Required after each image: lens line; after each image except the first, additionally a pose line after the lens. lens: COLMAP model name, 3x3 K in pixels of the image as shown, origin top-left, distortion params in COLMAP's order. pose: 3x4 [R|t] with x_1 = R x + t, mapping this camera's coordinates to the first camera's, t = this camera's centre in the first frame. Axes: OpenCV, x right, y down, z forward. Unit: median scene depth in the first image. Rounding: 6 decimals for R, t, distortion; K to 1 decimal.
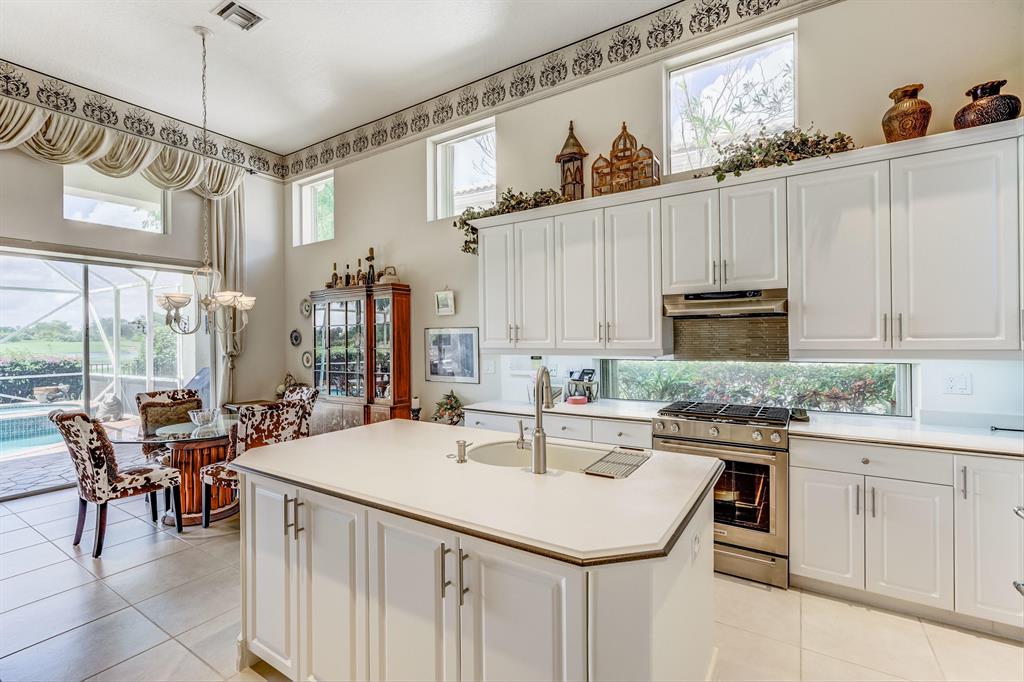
lens RADIAL K [[460.5, 0, 511.0], [0, 460.5, 337.2], [0, 0, 1]] dist [0.005278, 0.001350]
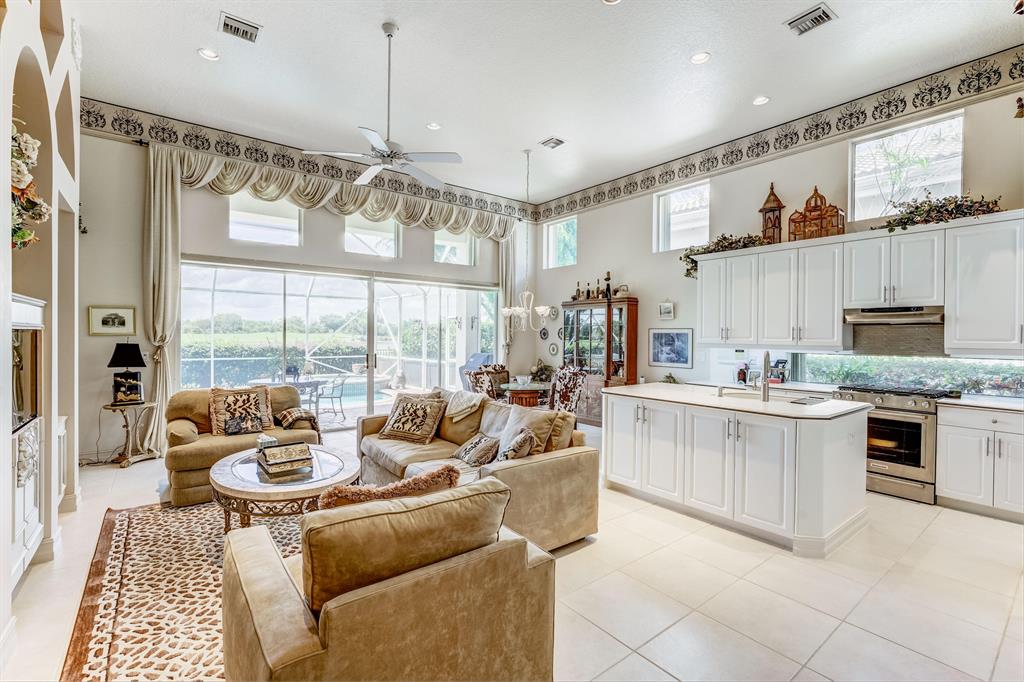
lens RADIAL K [[460.5, 0, 515.9], [0, 460.5, 338.1], [0, 0, 1]] dist [0.005278, 0.001350]
pose [[0.947770, 0.019628, -0.318351, -0.153331], [-0.017215, 0.999798, 0.010391, 0.002783], [0.318491, -0.004368, 0.947916, -0.589266]]
